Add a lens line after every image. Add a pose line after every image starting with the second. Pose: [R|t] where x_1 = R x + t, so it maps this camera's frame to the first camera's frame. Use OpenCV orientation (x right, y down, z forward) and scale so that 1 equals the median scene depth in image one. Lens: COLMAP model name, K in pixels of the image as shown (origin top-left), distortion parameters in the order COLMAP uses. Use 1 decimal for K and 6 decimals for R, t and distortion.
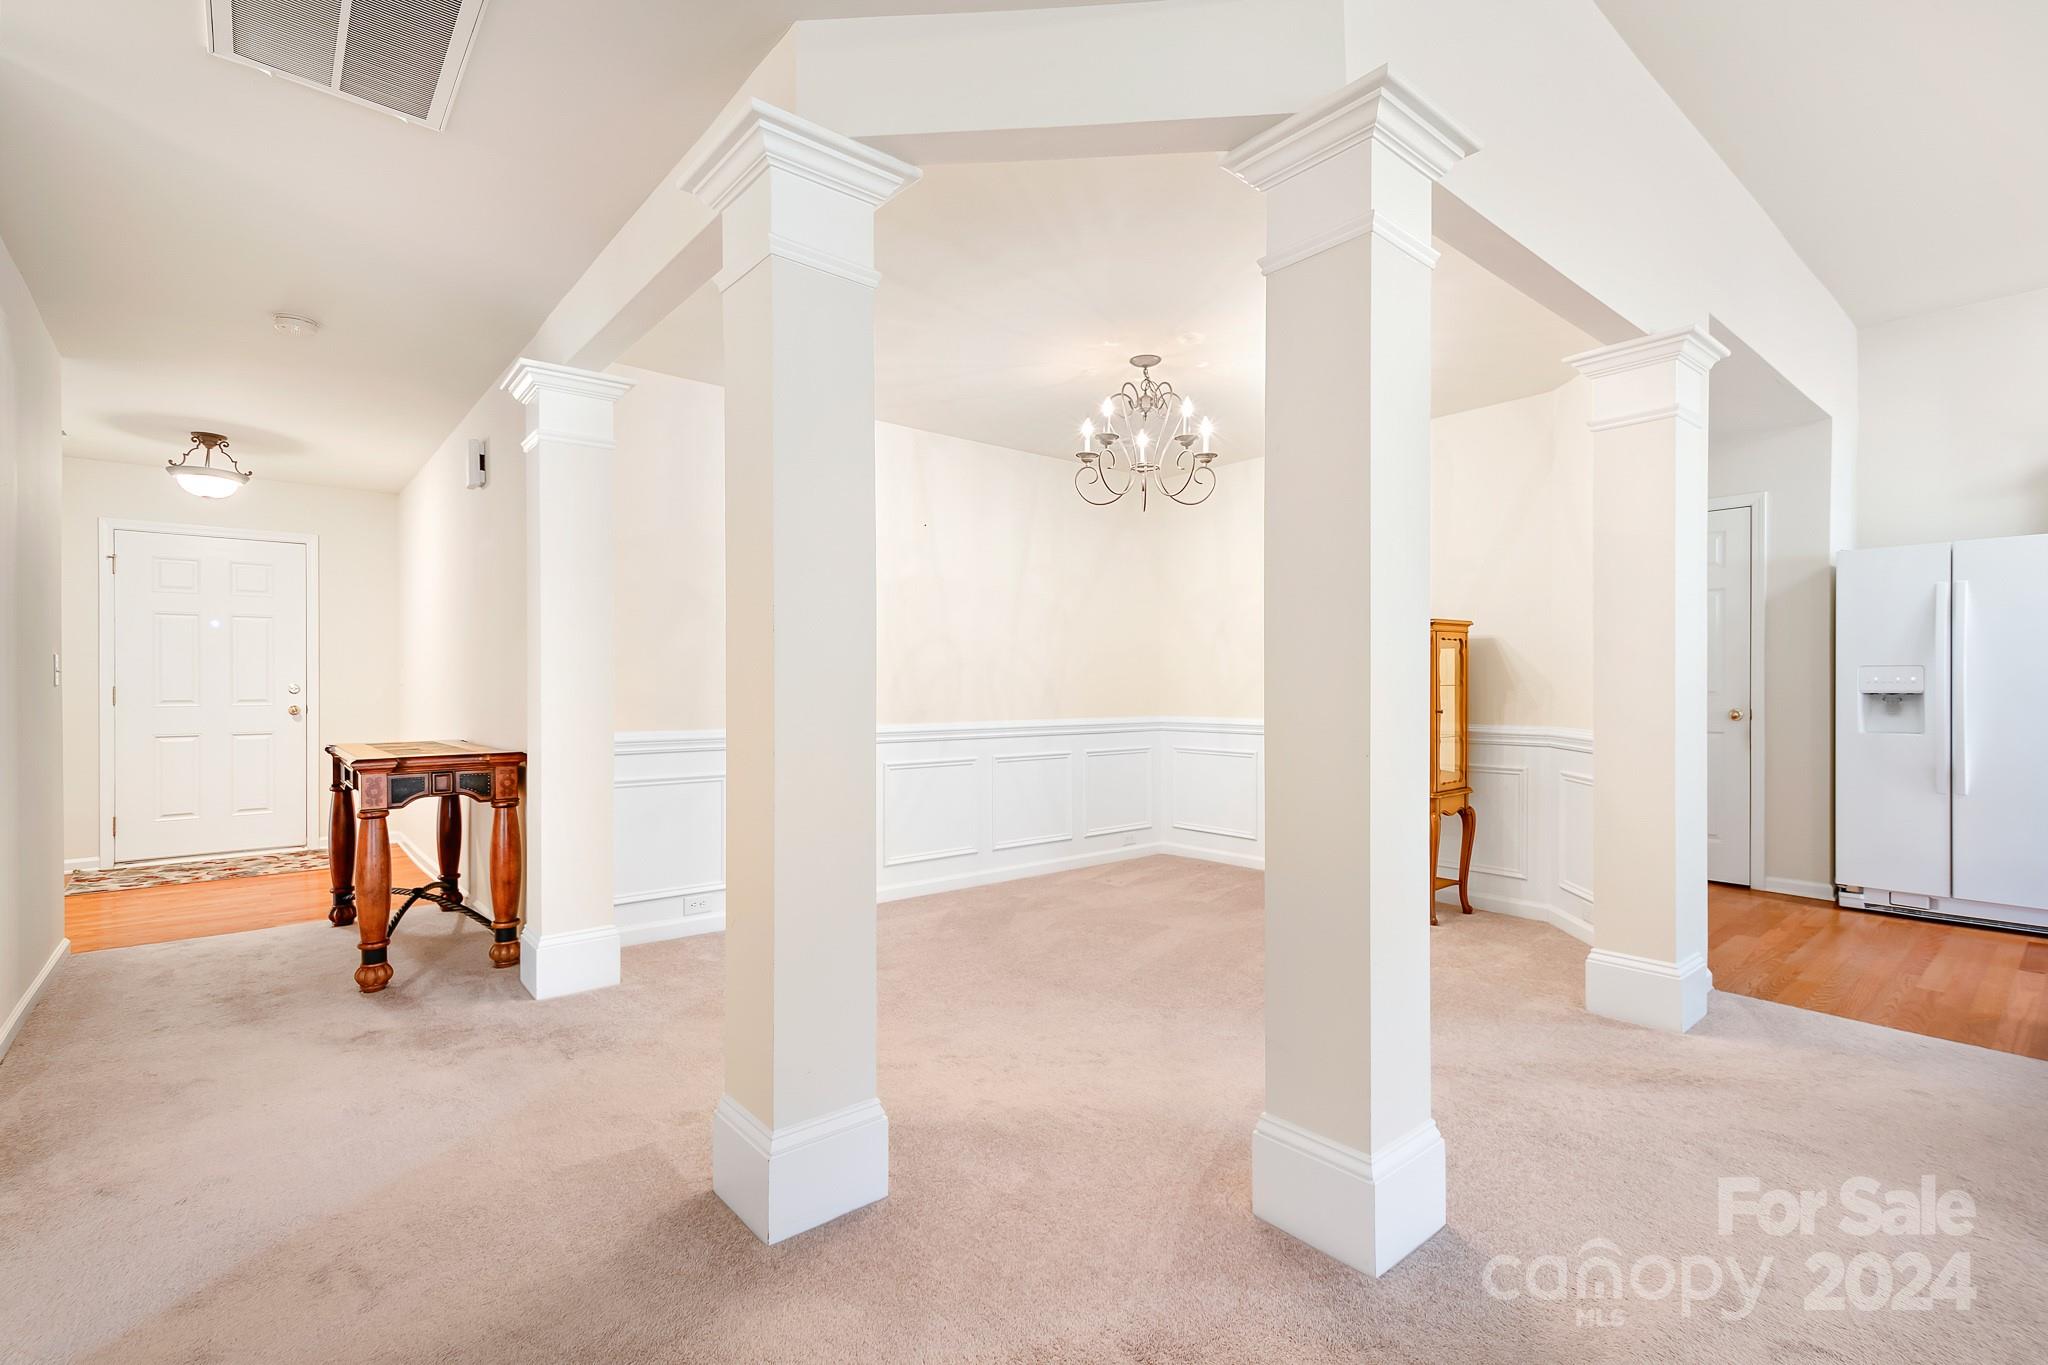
lens RADIAL K [[918.9, 0, 1017.6], [0, 918.9, 683.5], [0, 0, 1]] dist [-0.004416, 0.000043]
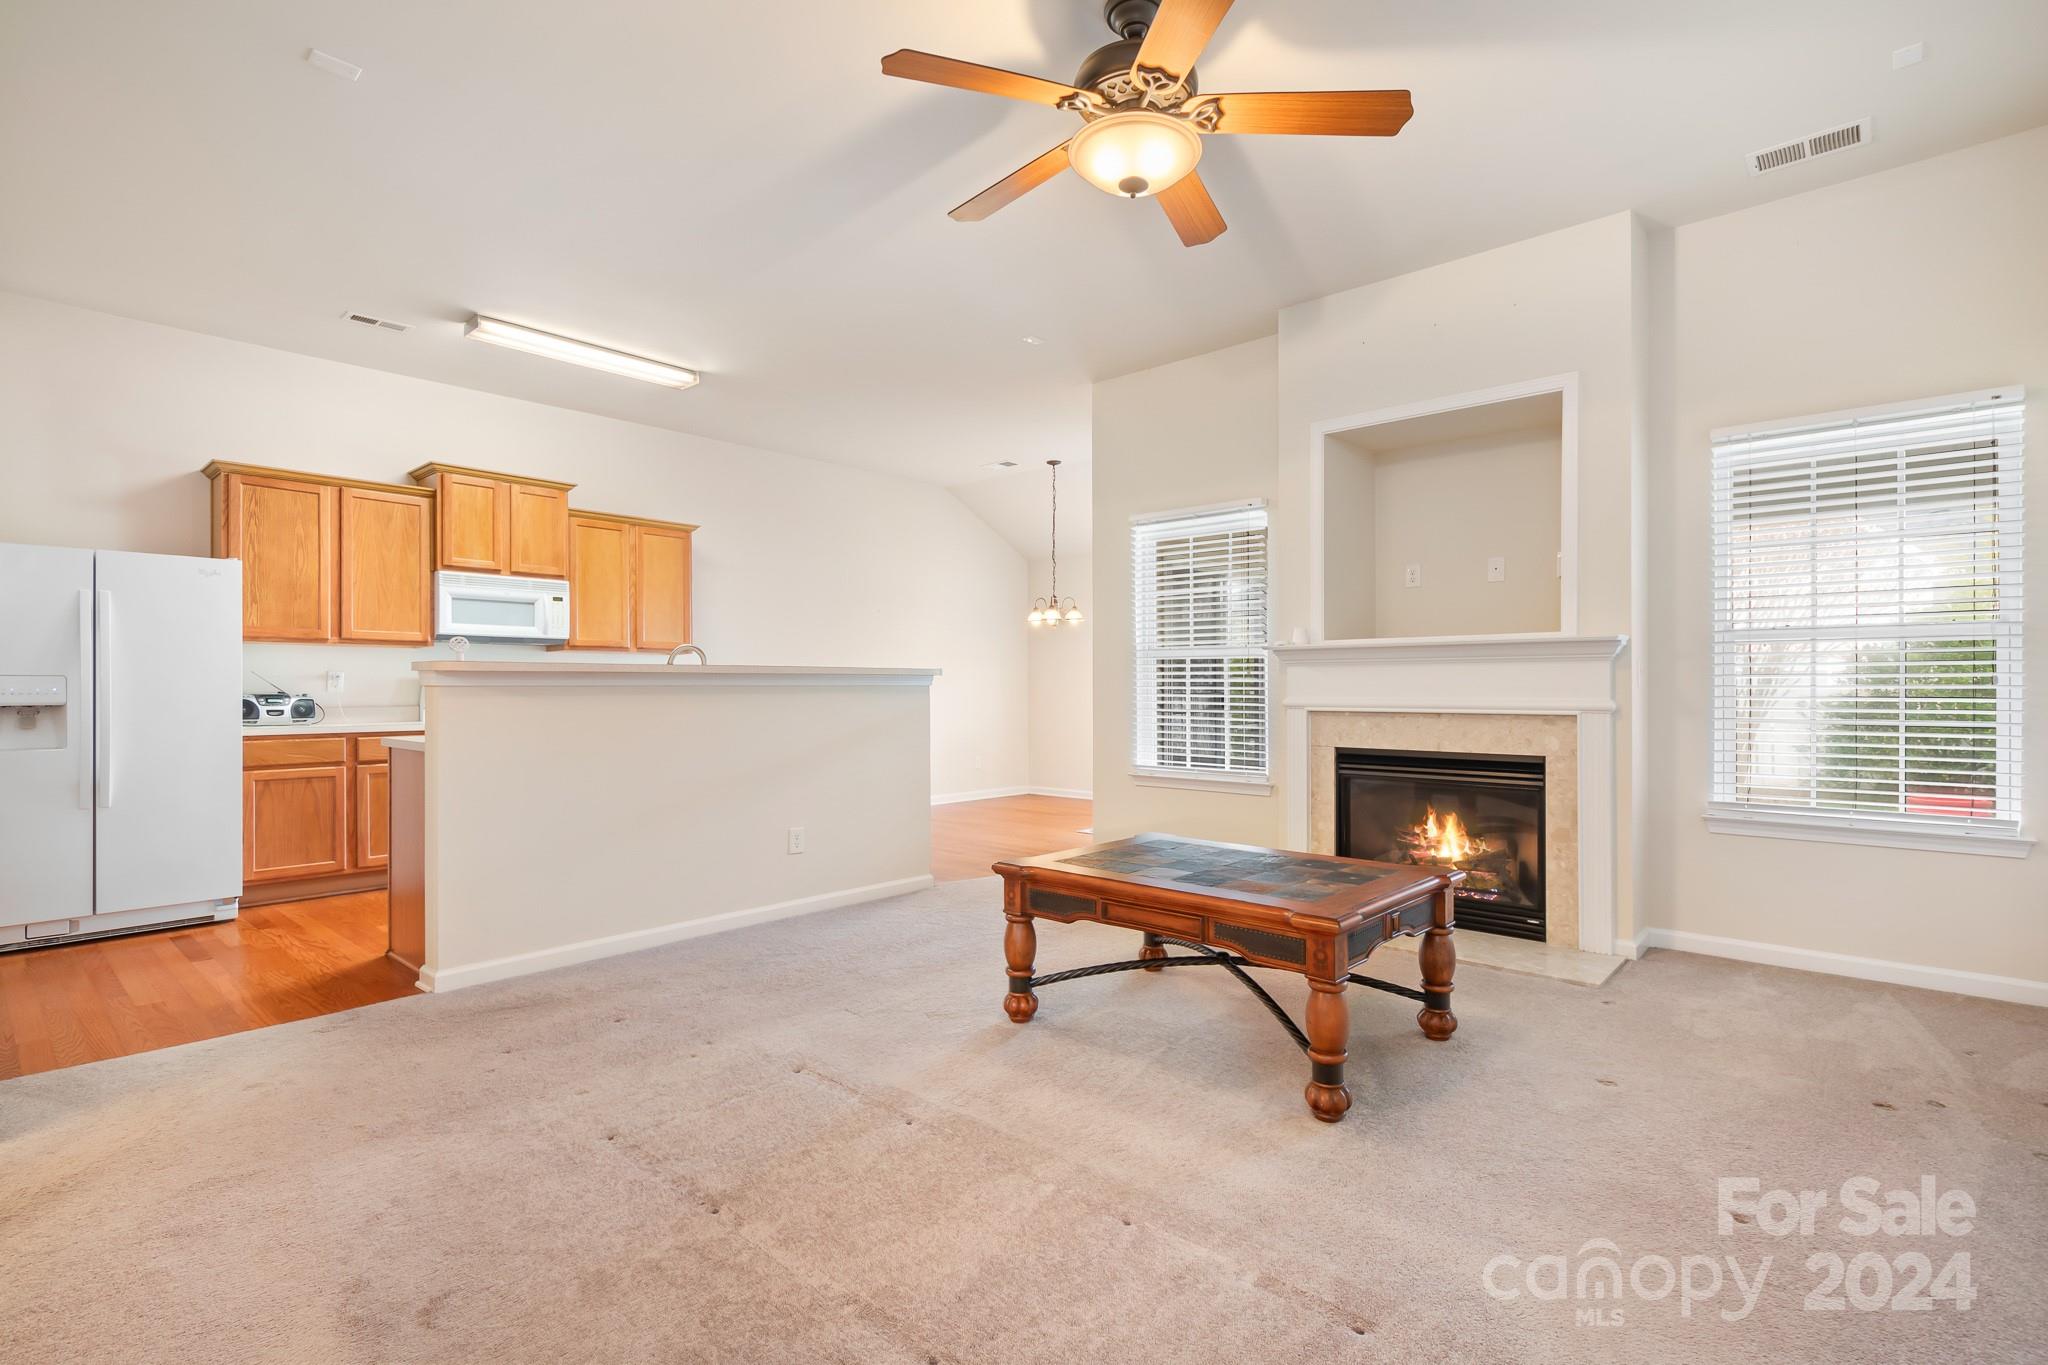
lens RADIAL K [[972.0, 0, 1018.3], [0, 972.0, 688.5], [0, 0, 1]] dist [0.001937, -0.000214]
pose [[-0.145953, 0.003281, 0.989286, -0.147960], [0.001741, 0.999994, -0.003060, -0.001601], [-0.989290, 0.001276, -0.145958, 0.178496]]
